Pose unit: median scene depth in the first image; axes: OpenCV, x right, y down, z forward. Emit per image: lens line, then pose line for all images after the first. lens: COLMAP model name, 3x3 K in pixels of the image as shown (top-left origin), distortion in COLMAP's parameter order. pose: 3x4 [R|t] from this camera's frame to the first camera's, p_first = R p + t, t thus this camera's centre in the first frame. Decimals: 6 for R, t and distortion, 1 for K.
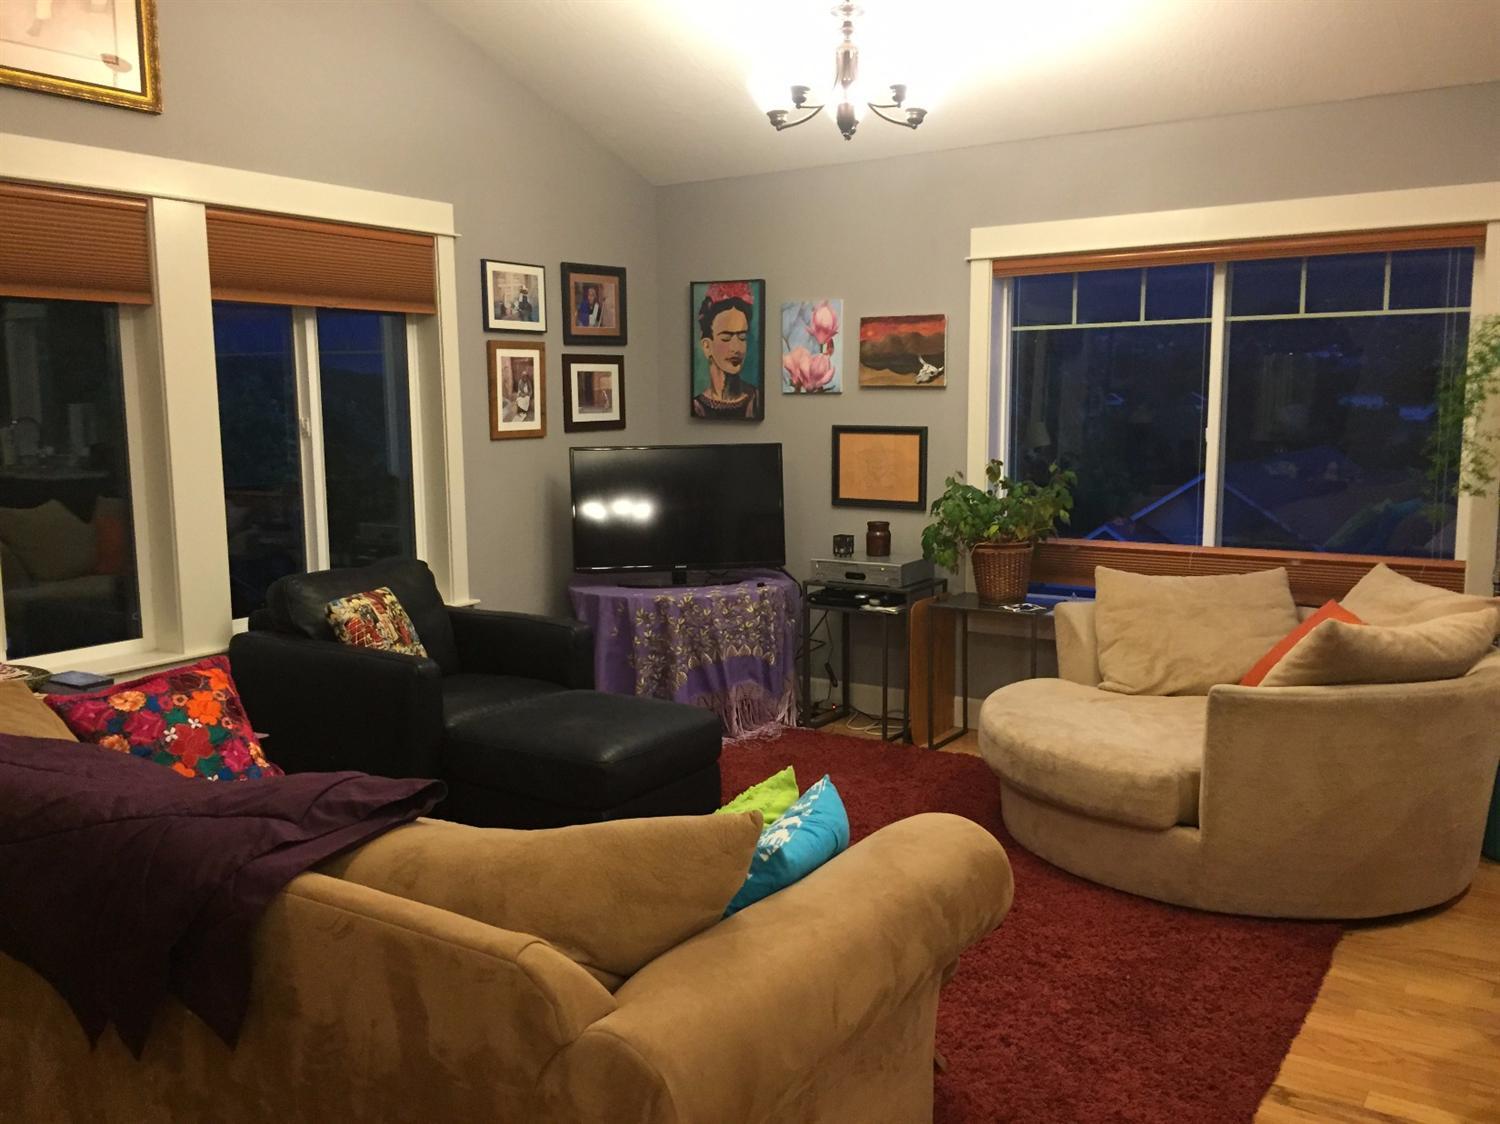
lens RADIAL K [[1321.5, 0, 740.4], [0, 1321.5, 562.4], [0, 0, 1]] dist [0.070628, -0.092647]
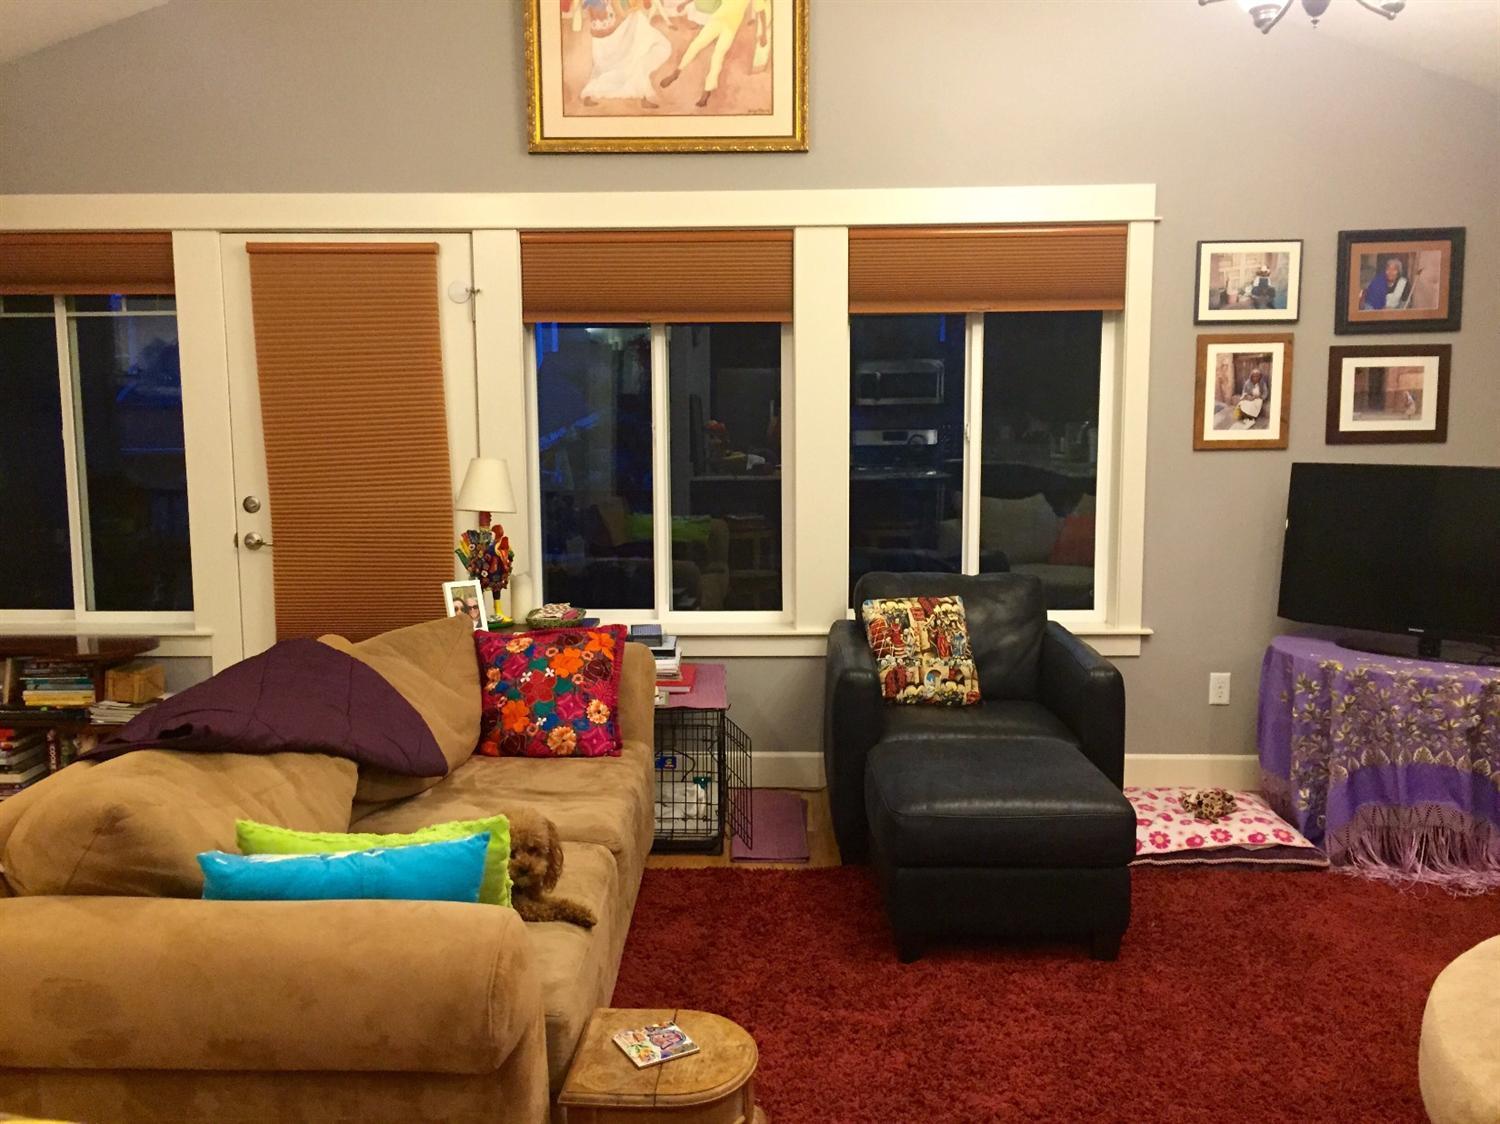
lens RADIAL K [[1321.5, 0, 742.0], [0, 1321.5, 566.9], [0, 0, 1]] dist [0.070628, -0.092647]
pose [[0.514114, 0.112528, -0.850308, 0.408505], [-0.105674, 0.992114, 0.067402, -0.044166], [0.851187, 0.055203, 0.521951, 0.298717]]
